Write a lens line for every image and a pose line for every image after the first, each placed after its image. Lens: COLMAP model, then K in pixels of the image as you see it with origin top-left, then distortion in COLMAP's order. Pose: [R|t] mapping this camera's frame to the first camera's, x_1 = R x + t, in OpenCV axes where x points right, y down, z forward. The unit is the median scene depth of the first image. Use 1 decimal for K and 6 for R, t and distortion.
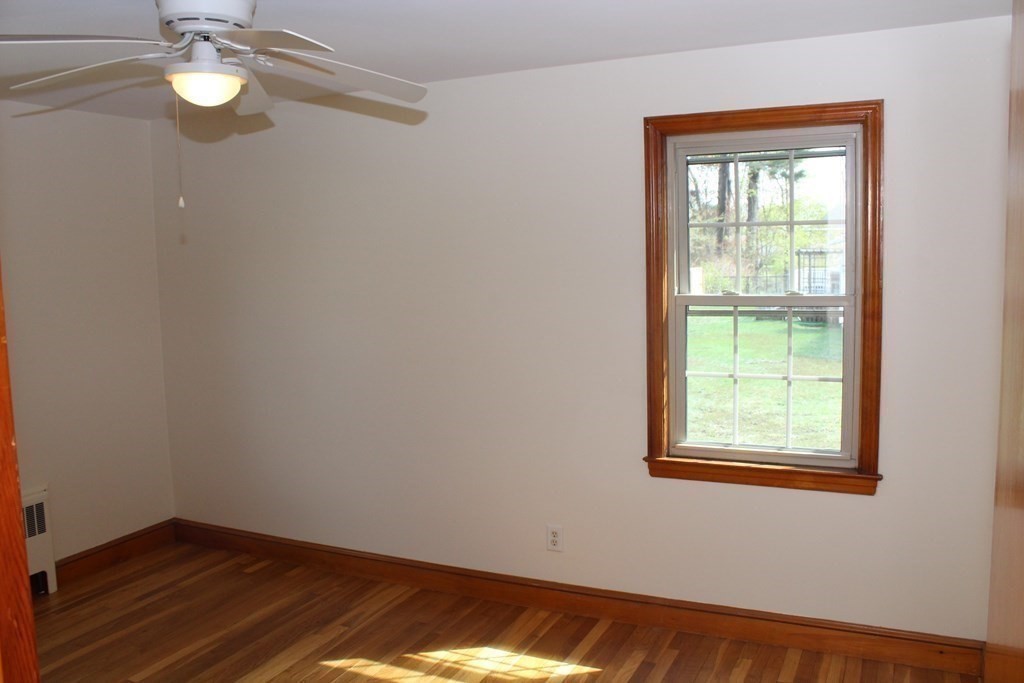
lens RADIAL K [[853.0, 0, 513.8], [0, 853.0, 337.2], [0, 0, 1]] dist [-0.169393, 0.152344]
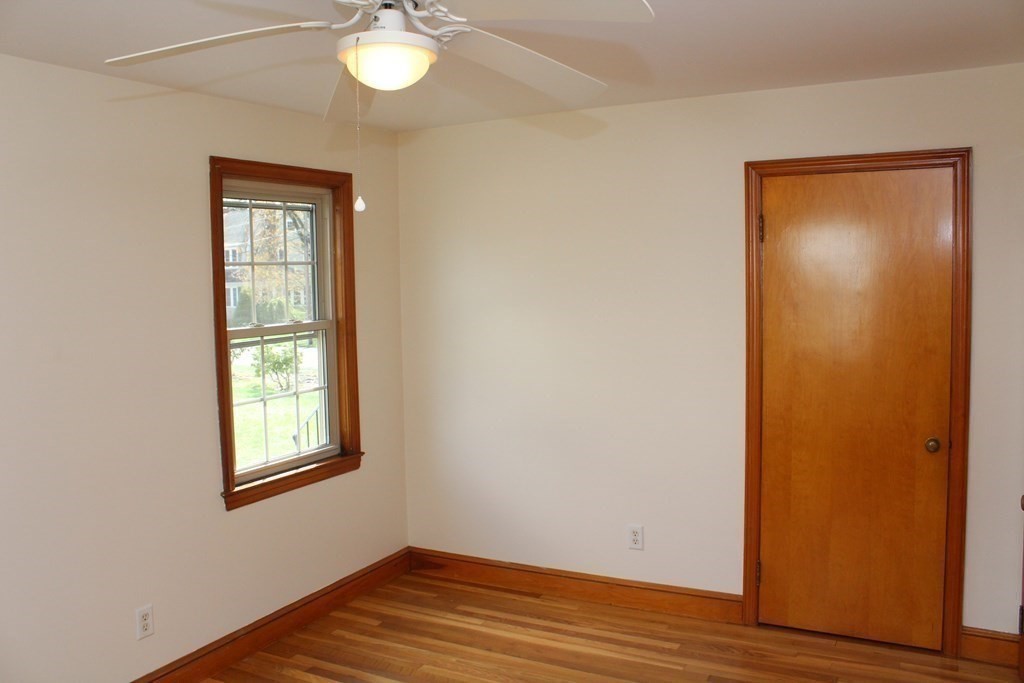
lens RADIAL K [[853.0, 0, 513.8], [0, 853.0, 337.2], [0, 0, 1]] dist [-0.169393, 0.152344]
pose [[0.047025, -0.049487, 0.997667, -0.833471], [0.124540, 0.991269, 0.043299, -0.042325], [-0.991100, 0.122213, 0.052777, 0.610704]]
